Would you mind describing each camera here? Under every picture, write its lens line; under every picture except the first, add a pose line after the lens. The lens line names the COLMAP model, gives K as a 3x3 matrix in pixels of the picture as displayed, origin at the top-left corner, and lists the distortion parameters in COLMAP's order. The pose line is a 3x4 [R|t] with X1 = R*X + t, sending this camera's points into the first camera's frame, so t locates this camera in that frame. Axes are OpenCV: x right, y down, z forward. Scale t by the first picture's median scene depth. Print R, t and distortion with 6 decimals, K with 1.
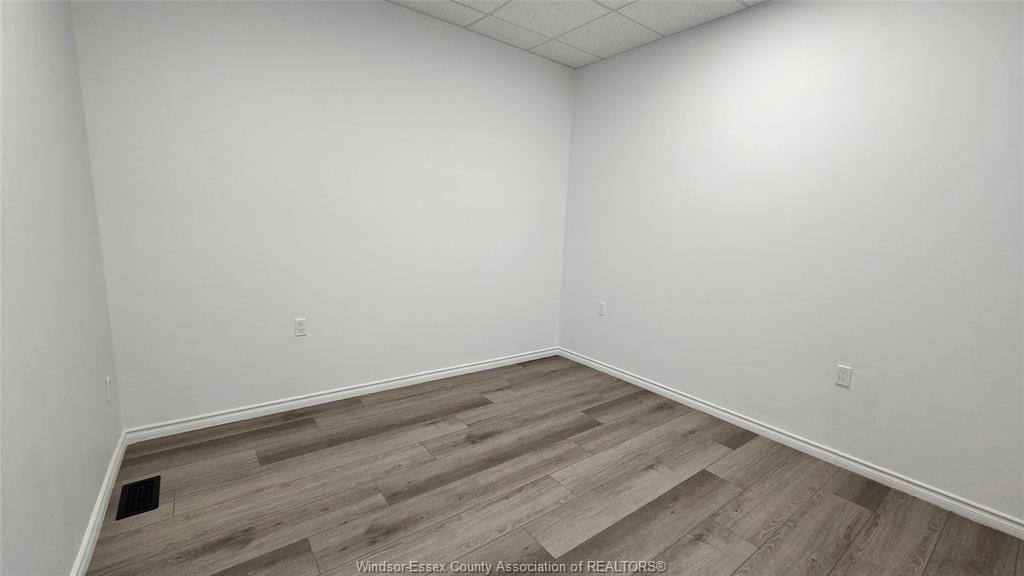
lens RADIAL K [[417.3, 0, 511.9], [0, 417.3, 288.5], [0, 0, 1]] dist [0.000248, 0.000938]
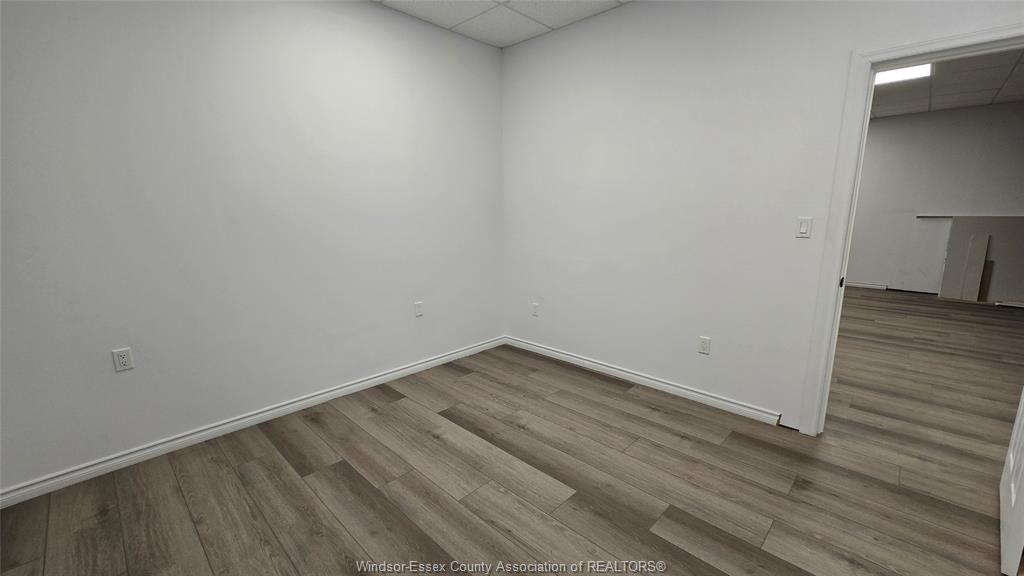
lens RADIAL K [[417.3, 0, 516.6], [0, 417.3, 281.1], [0, 0, 1]] dist [0.000248, 0.000938]
pose [[-0.159666, -0.204872, 0.965678, -0.574711], [0.156196, 0.960662, 0.229633, -0.143761], [-0.974736, 0.187499, -0.121385, 0.776399]]
